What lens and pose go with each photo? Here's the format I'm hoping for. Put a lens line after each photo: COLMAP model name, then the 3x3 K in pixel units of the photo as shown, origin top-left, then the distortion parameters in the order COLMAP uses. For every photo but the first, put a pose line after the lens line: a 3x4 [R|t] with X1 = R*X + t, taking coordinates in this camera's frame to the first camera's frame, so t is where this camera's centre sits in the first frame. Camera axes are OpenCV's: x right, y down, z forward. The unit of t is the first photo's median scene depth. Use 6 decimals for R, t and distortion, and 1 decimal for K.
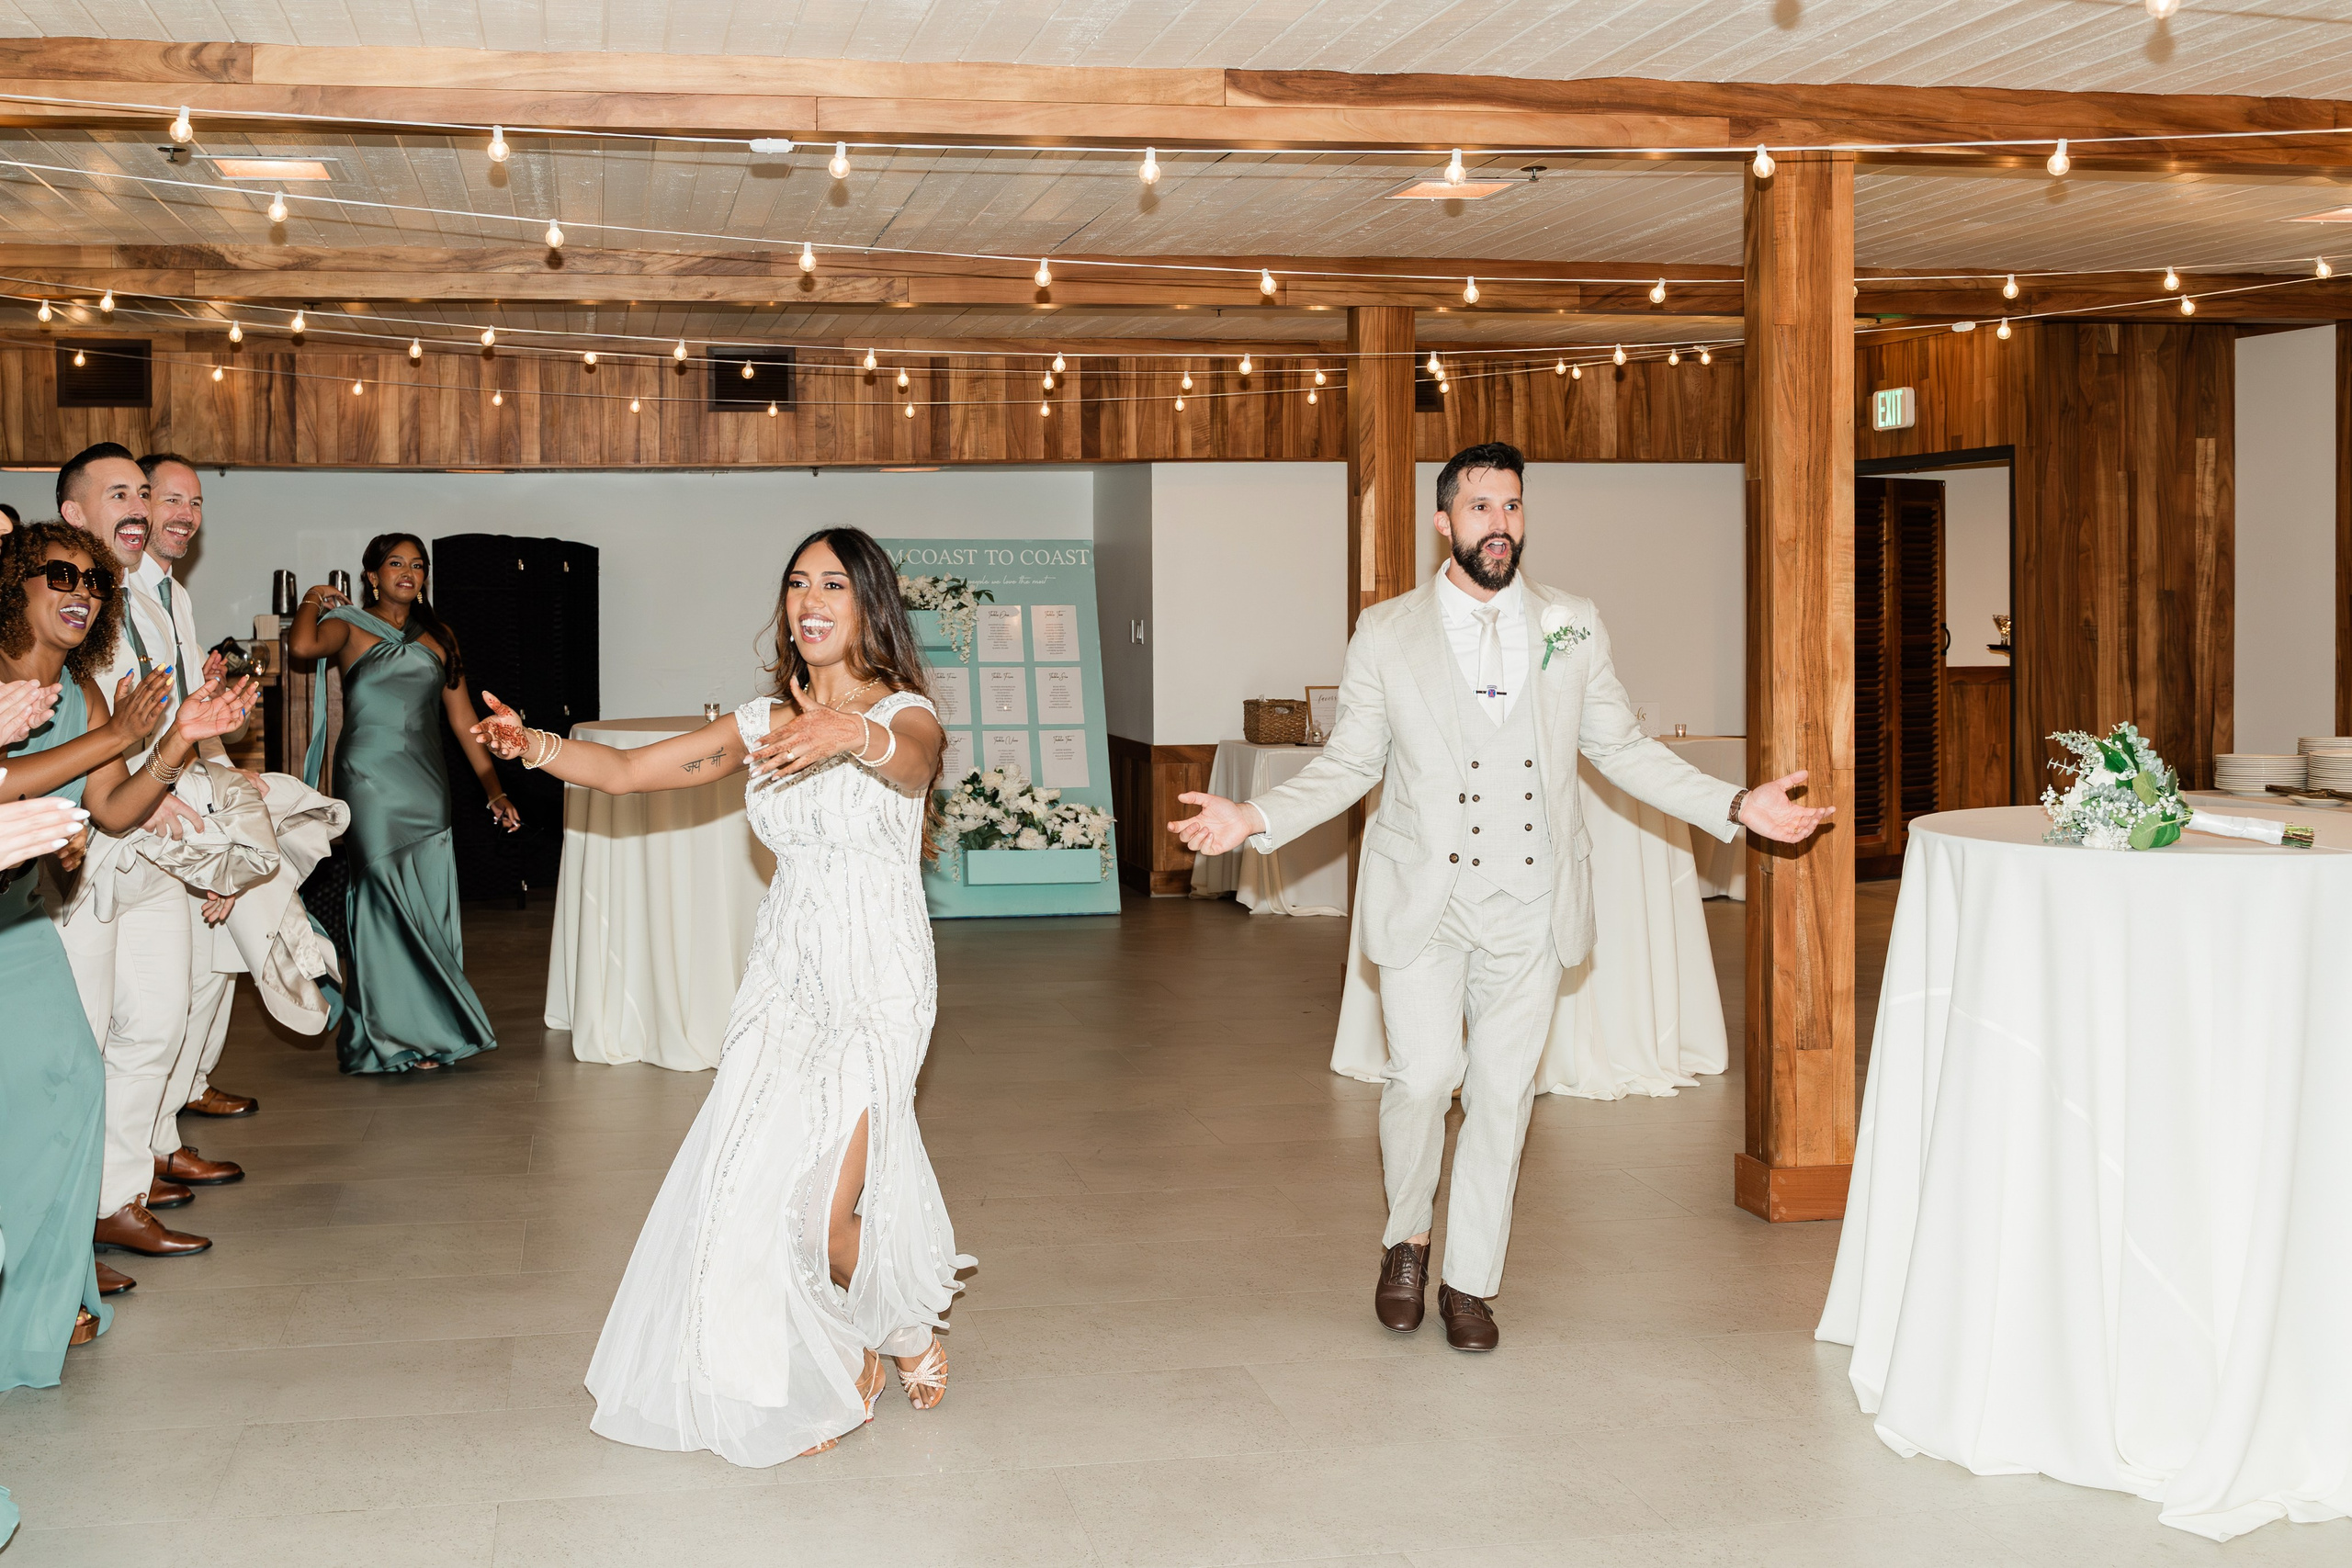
lens RADIAL K [[2450.1, 0, 1017.0], [0, 2450.1, 620.2], [0, 0, 1]] dist [-0.010065, 0.003599]
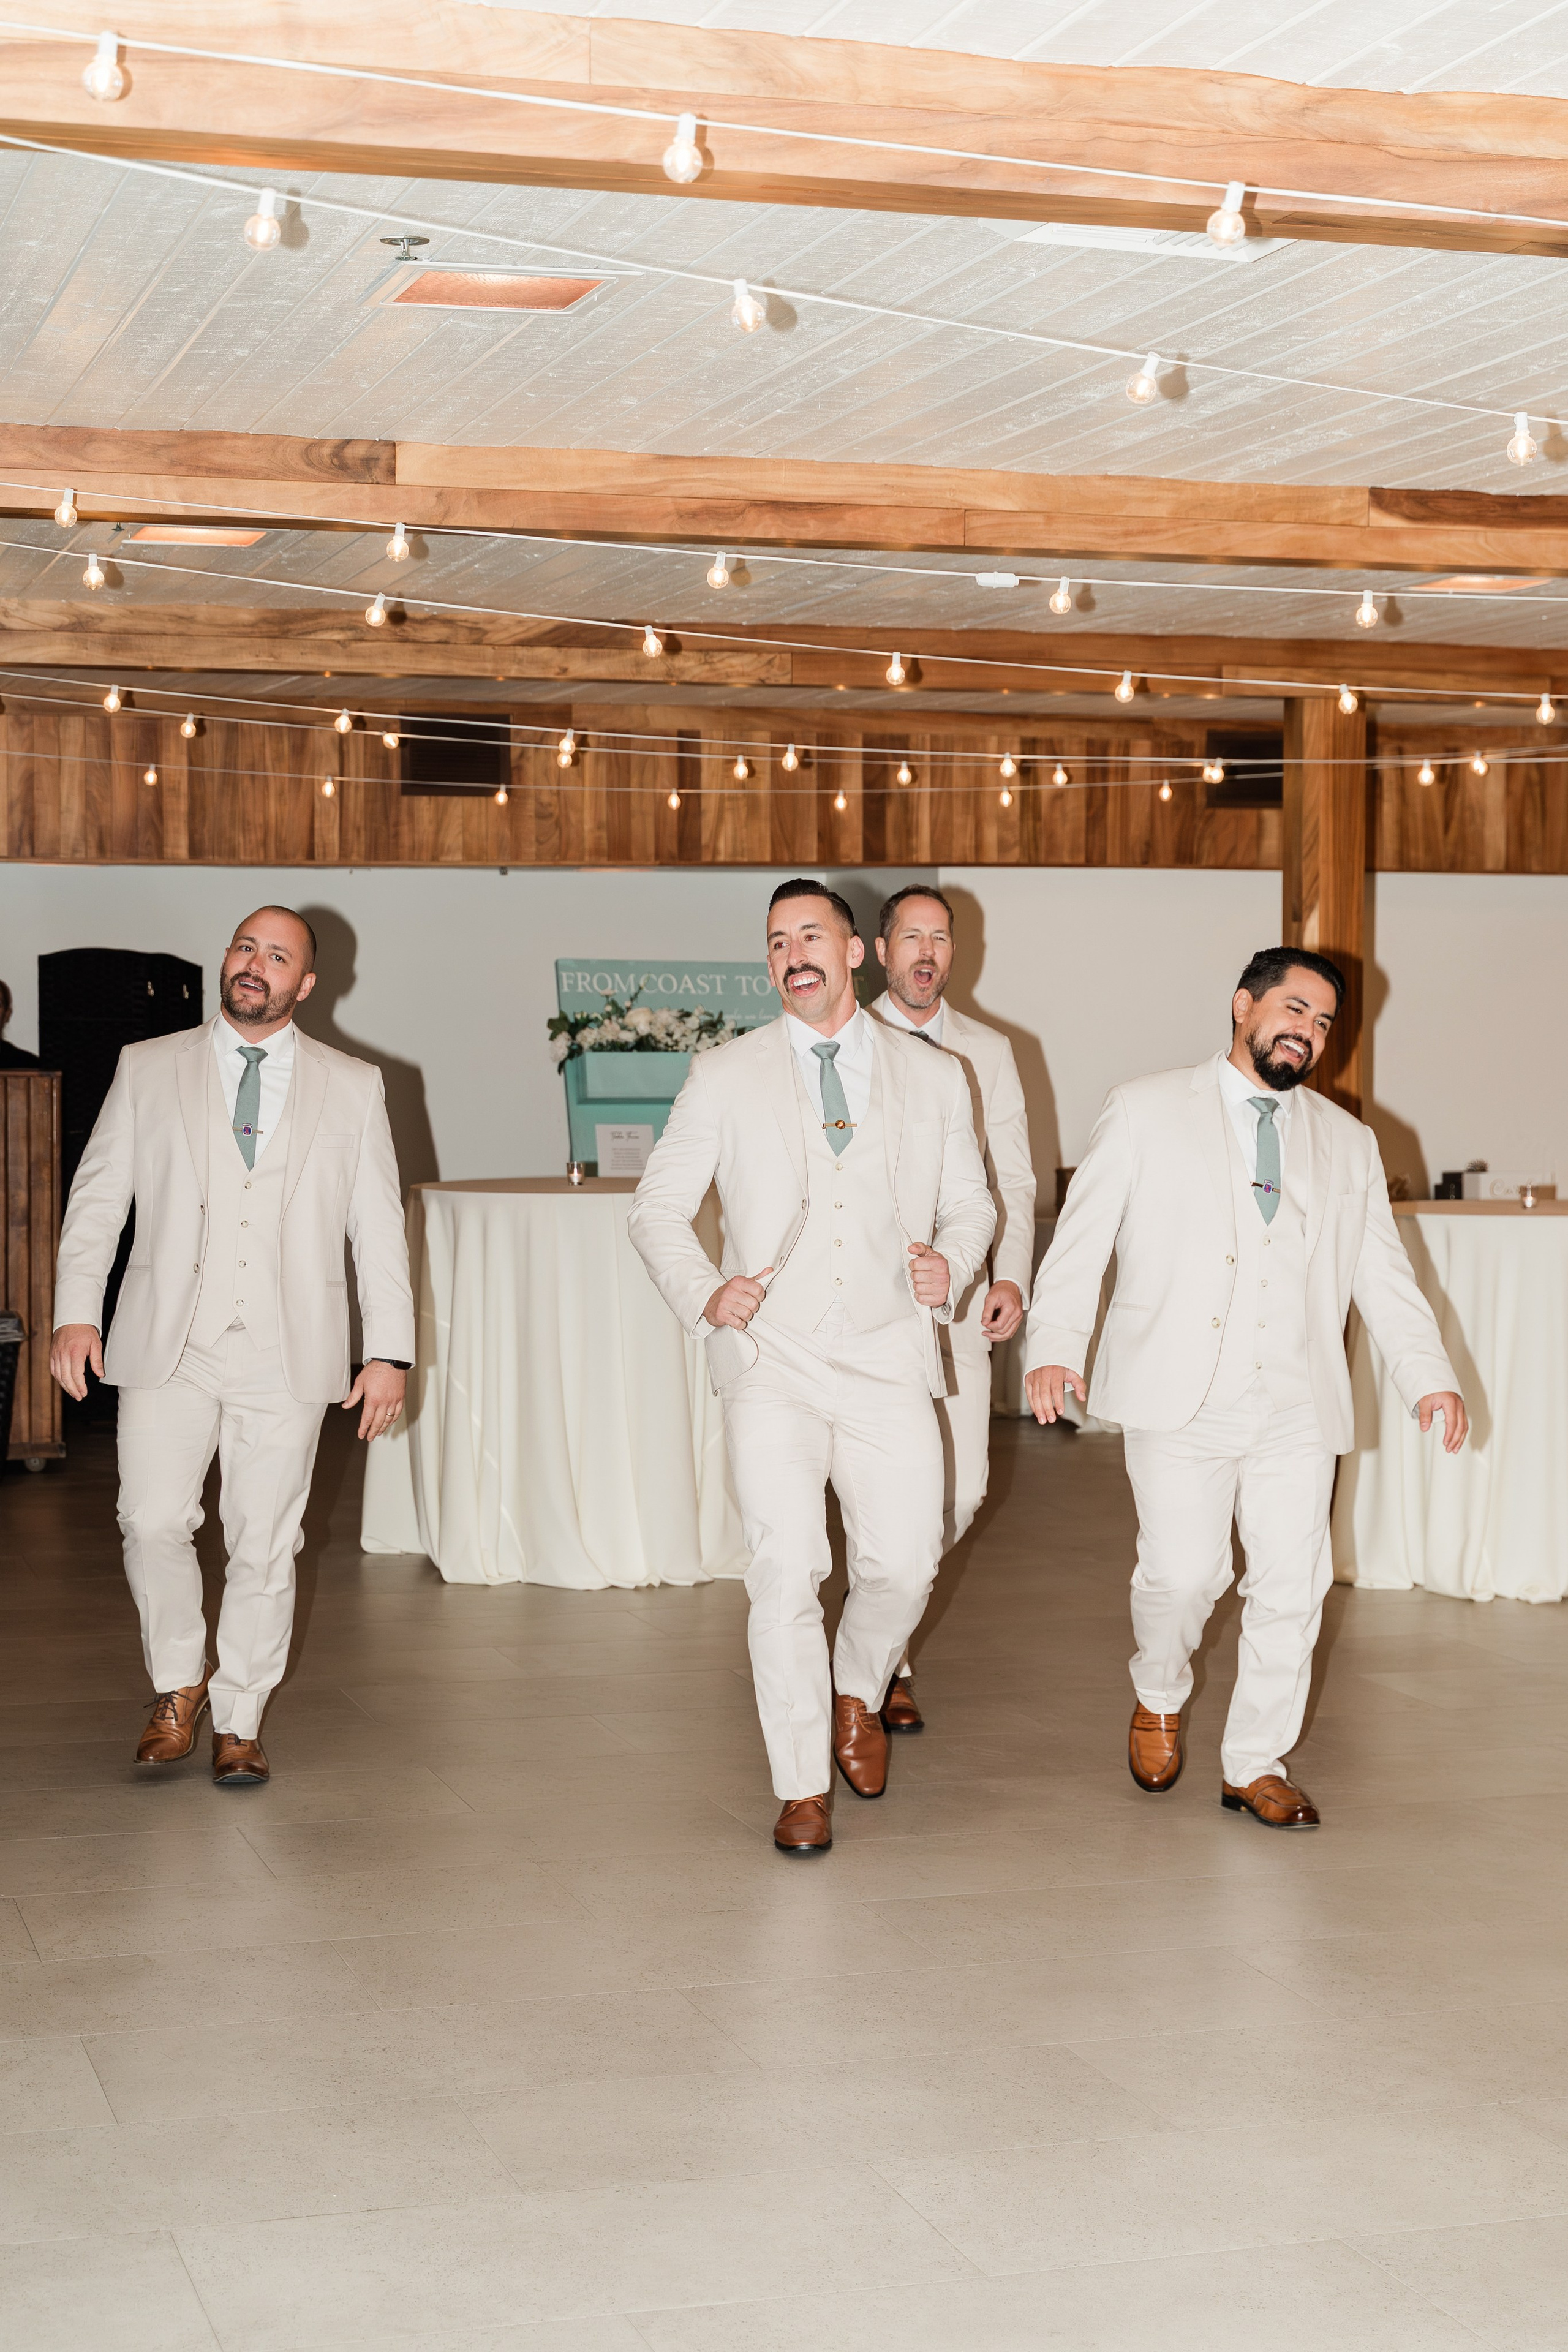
lens RADIAL K [[3784.8, 0, 825.6], [0, 3784.8, 1185.0], [0, 0, 1]] dist [0.011301, -0.088792]
pose [[0.989070, 0.002484, 0.147427, -0.177623], [-0.007087, 0.999503, 0.030703, 0.000948], [-0.147278, -0.031412, 0.988596, -0.224586]]
